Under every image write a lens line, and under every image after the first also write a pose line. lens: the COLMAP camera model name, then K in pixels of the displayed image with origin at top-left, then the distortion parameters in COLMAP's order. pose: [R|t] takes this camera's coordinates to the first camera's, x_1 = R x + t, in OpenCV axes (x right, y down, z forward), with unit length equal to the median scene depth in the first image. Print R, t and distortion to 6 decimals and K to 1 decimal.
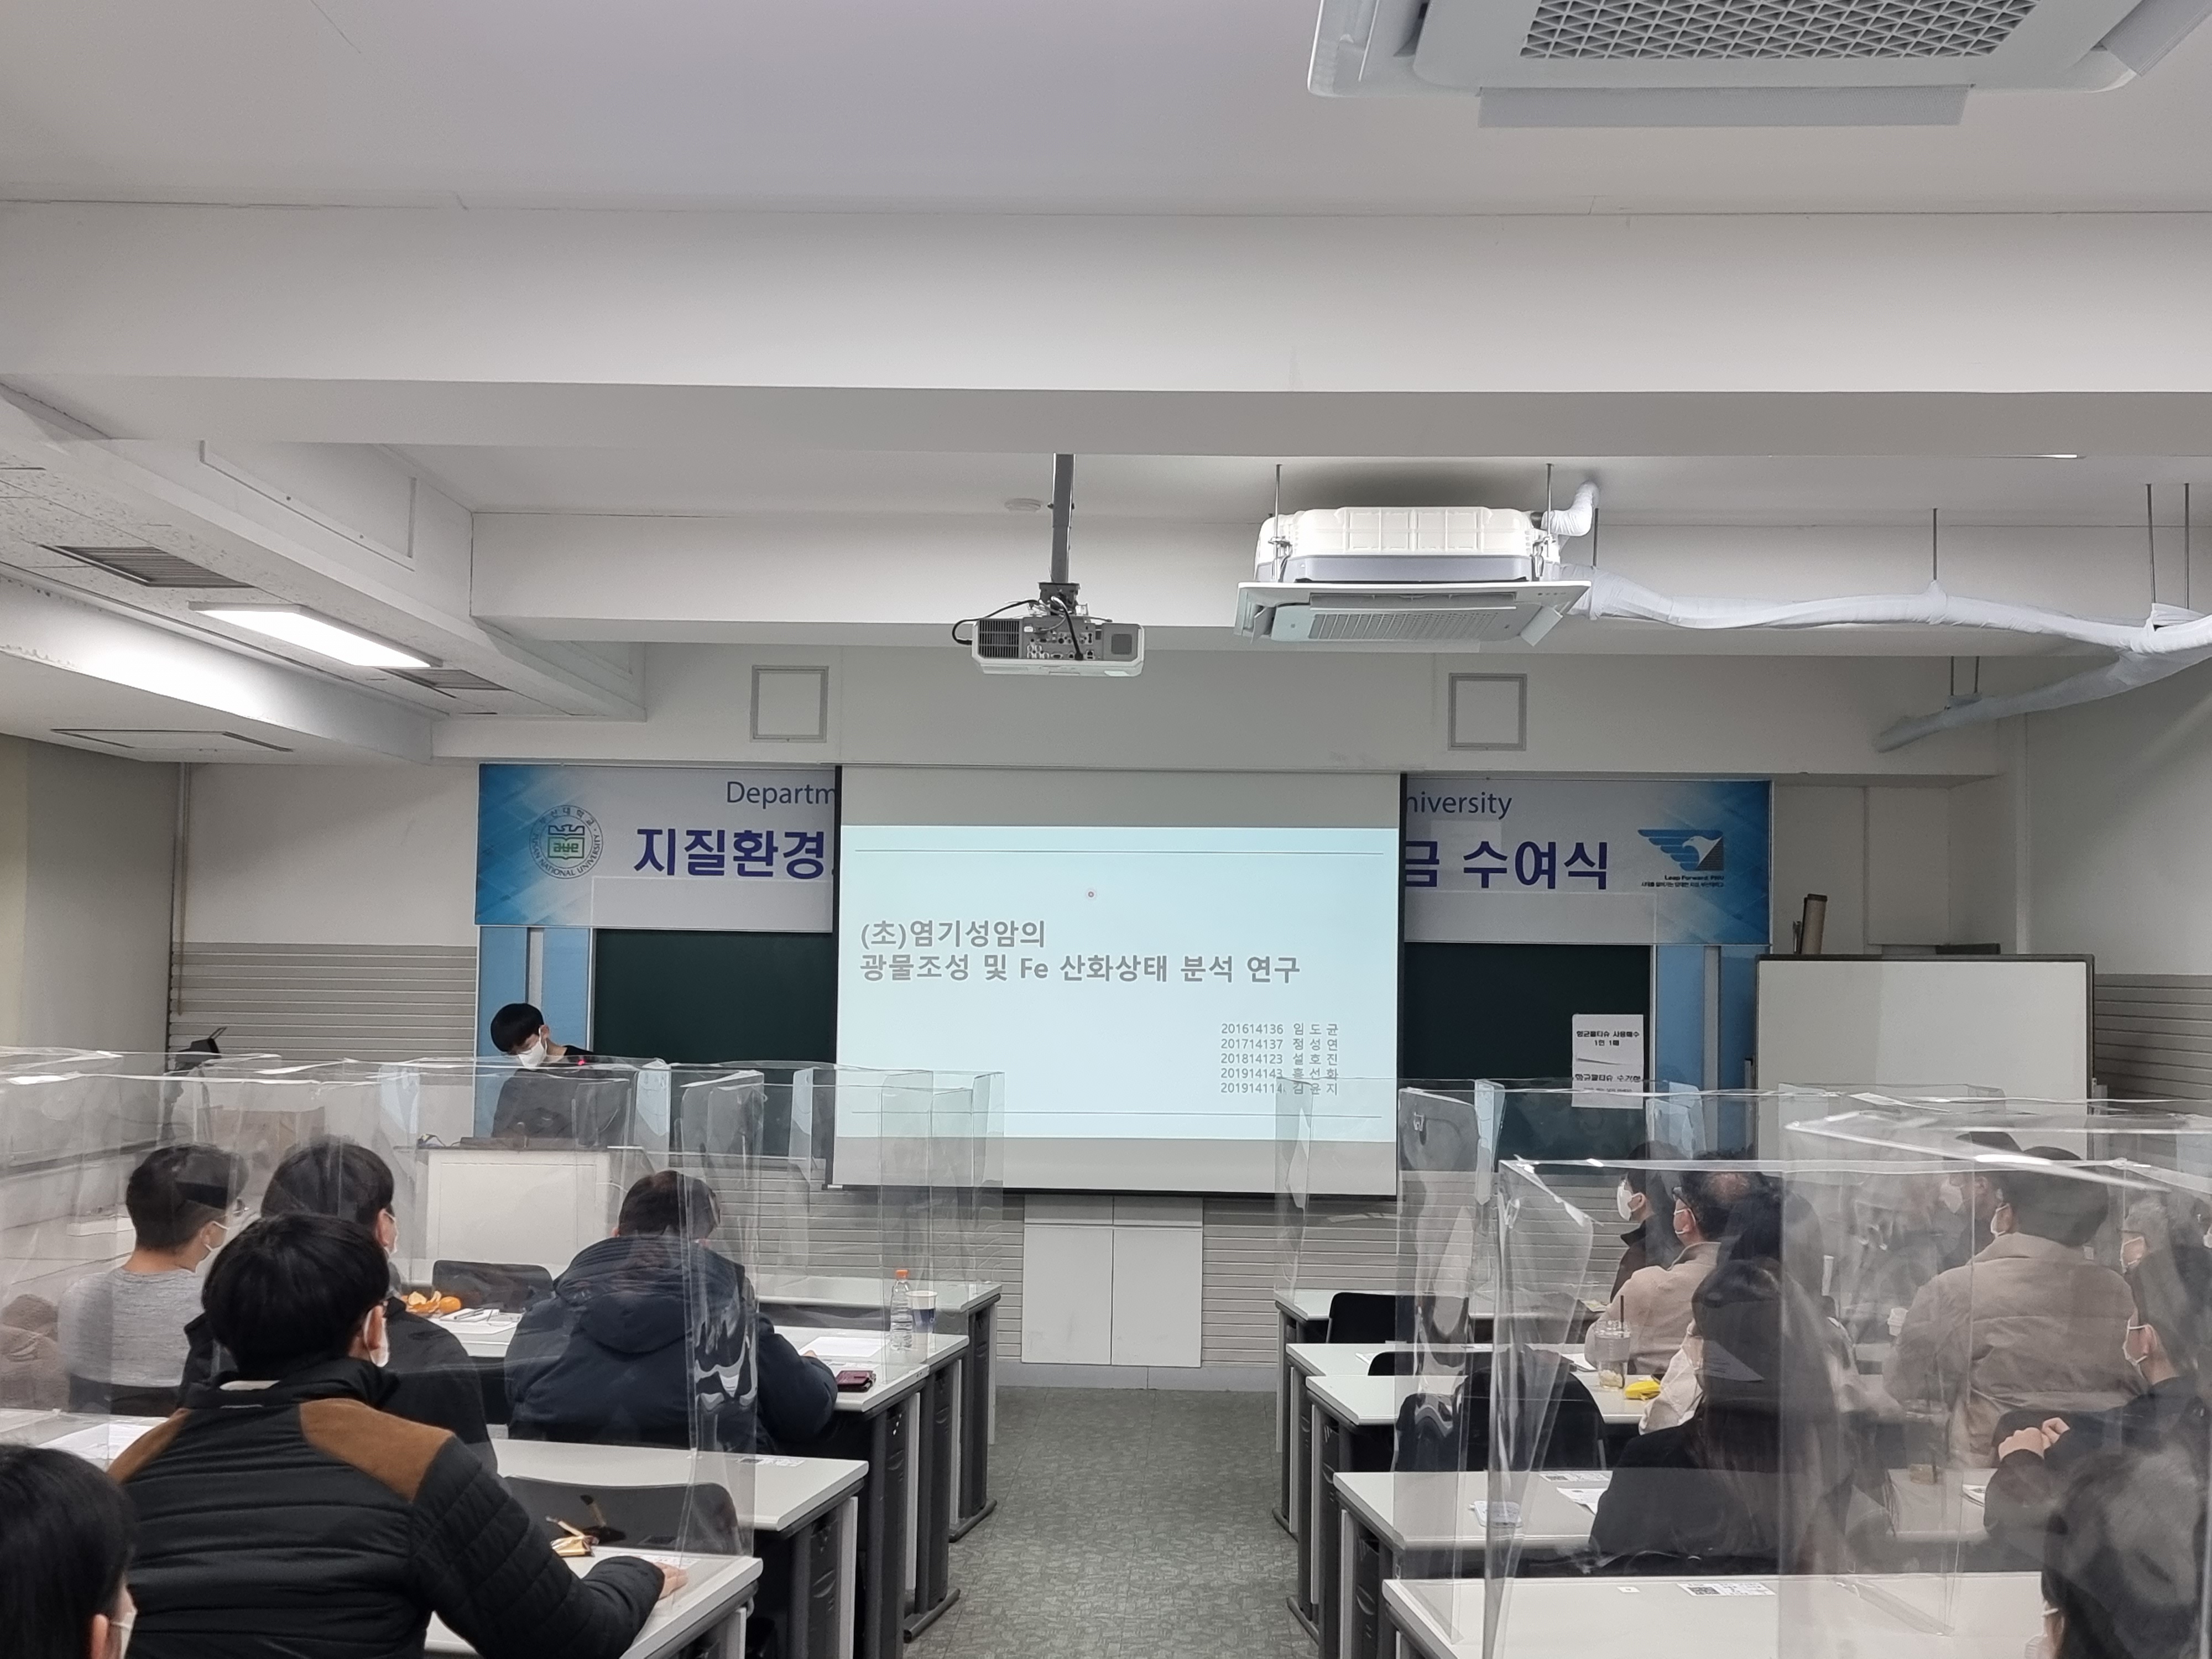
lens RADIAL K [[2471.5, 0, 1104.0], [0, 2471.5, 871.1], [0, 0, 1]] dist [0.093927, 0.004977]
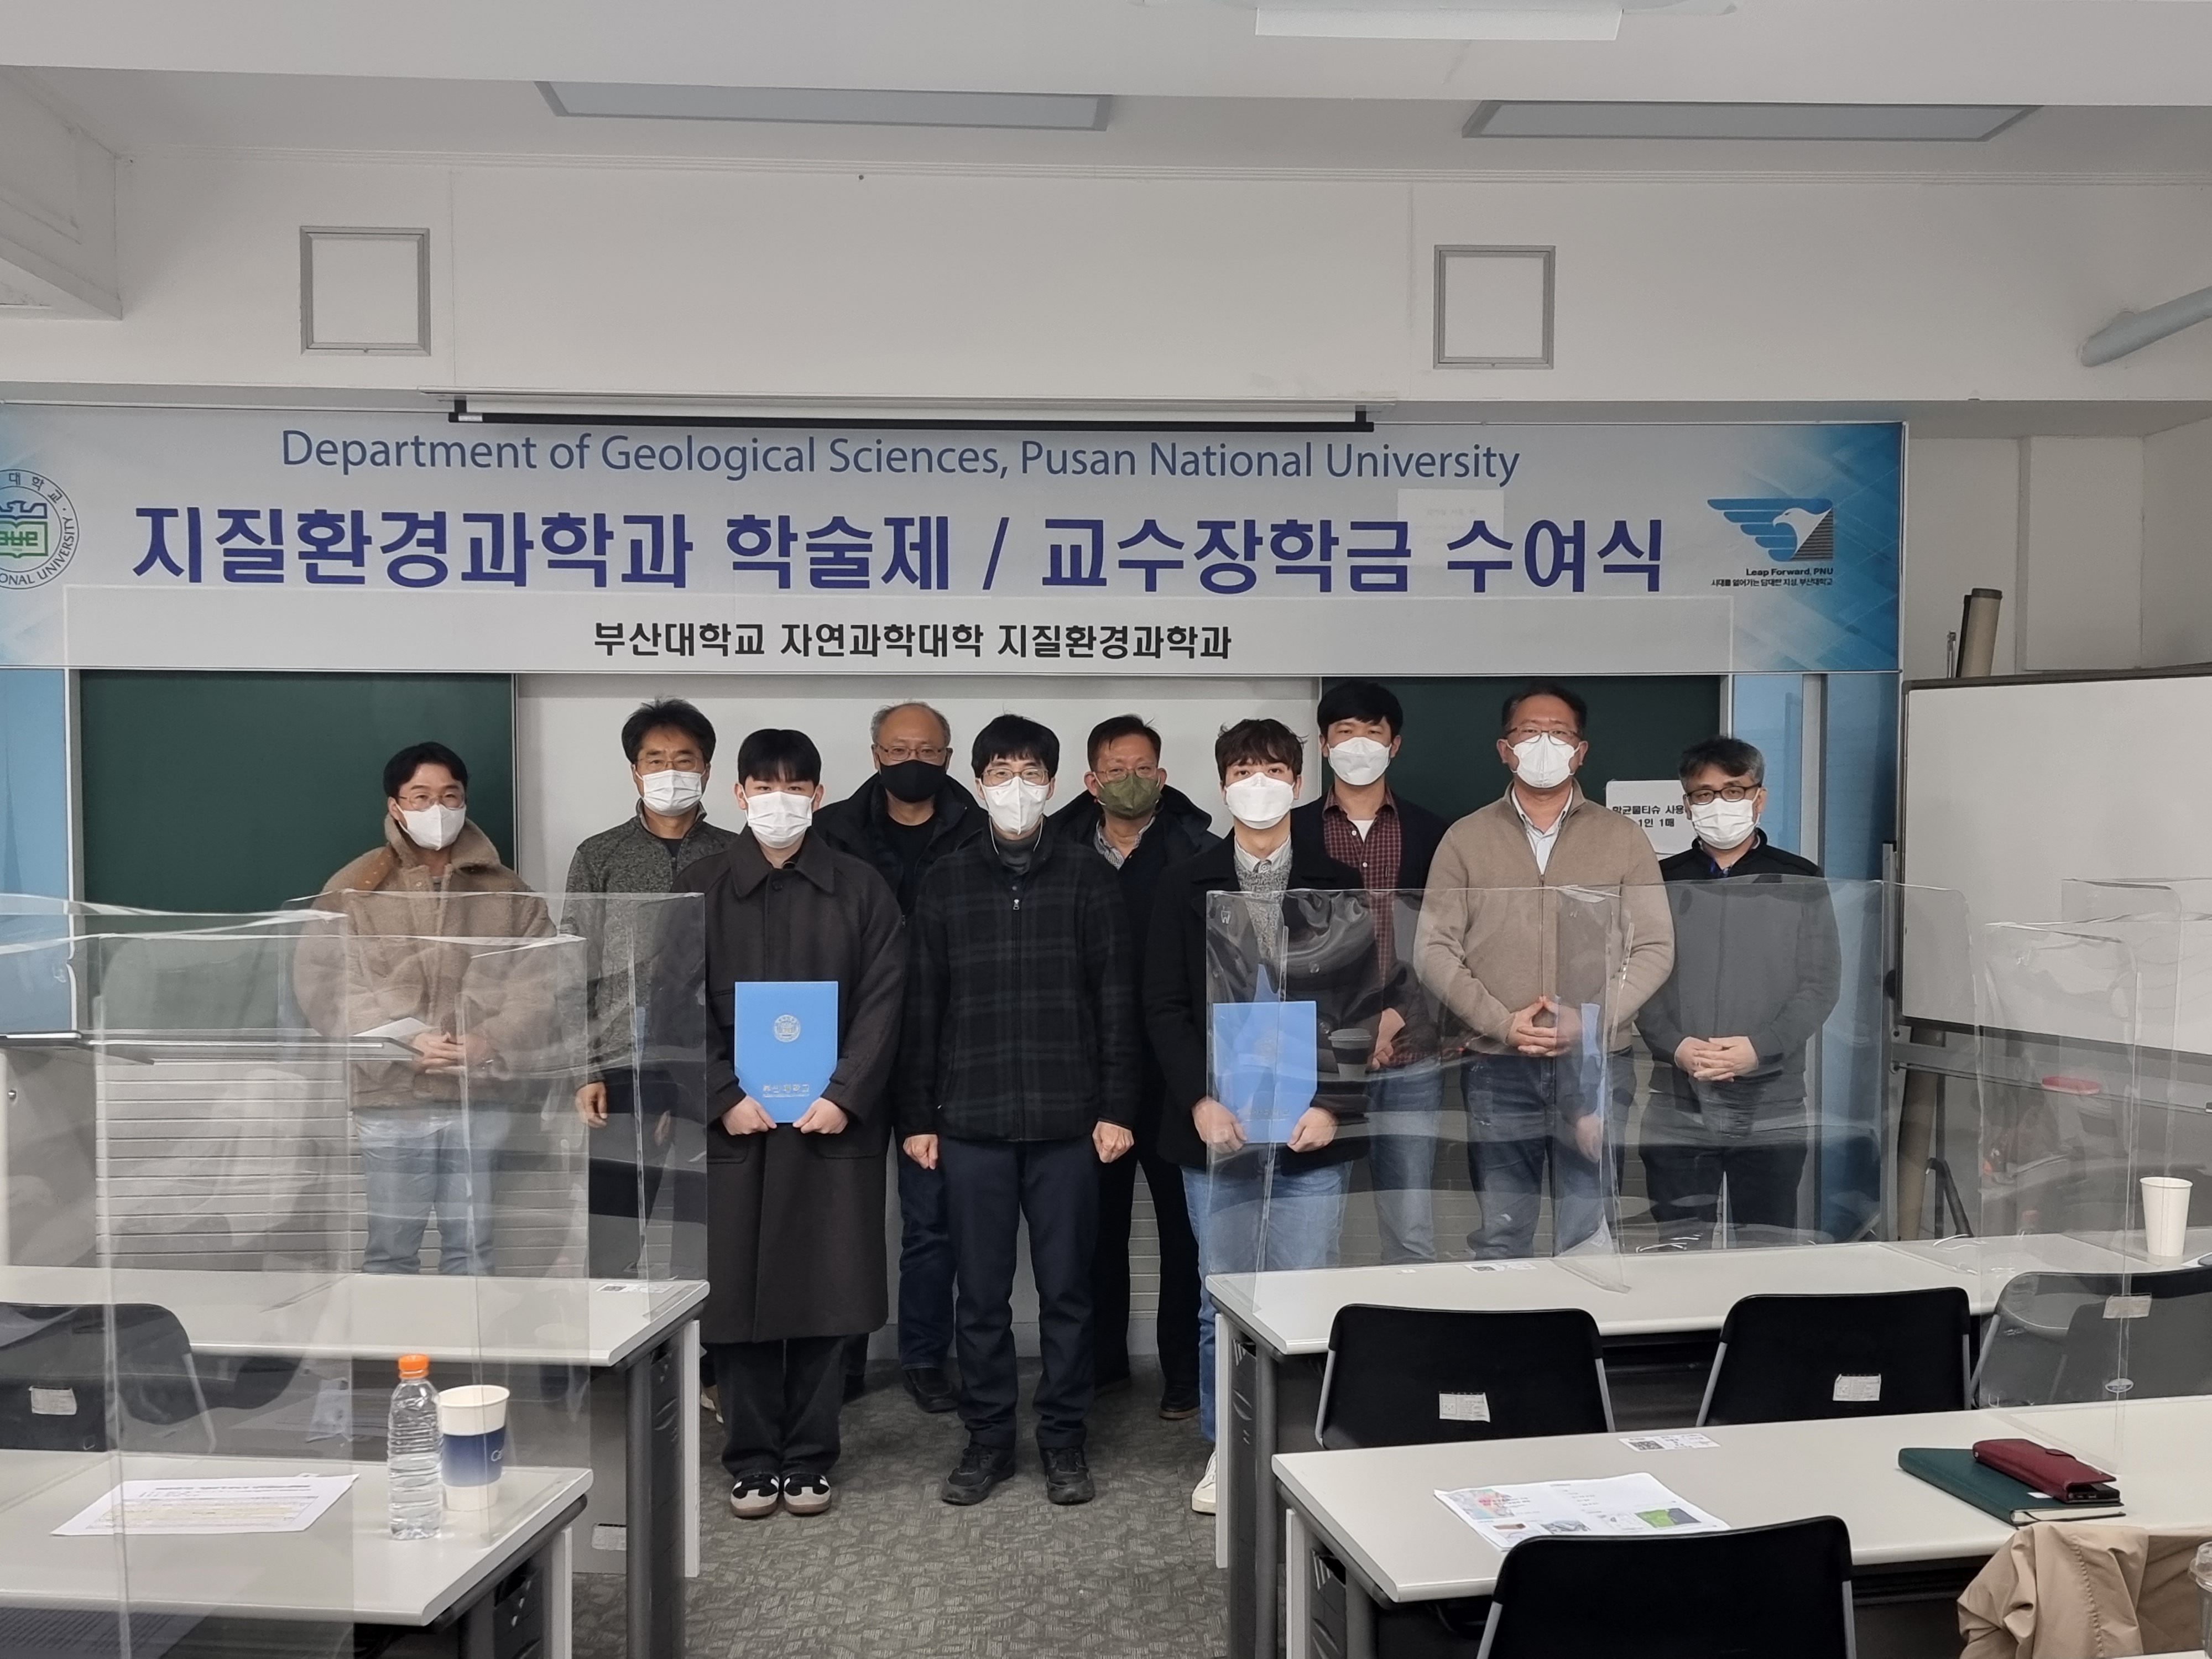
lens RADIAL K [[2834.8, 0, 1198.3], [0, 2834.8, 864.3], [0, 0, 1]] dist [0.154773, -0.290961]
pose [[0.995565, -0.020222, 0.091880, 0.008479], [0.012700, 0.996574, 0.081723, 0.016301], [-0.093218, -0.080194, 0.992411, 0.251990]]
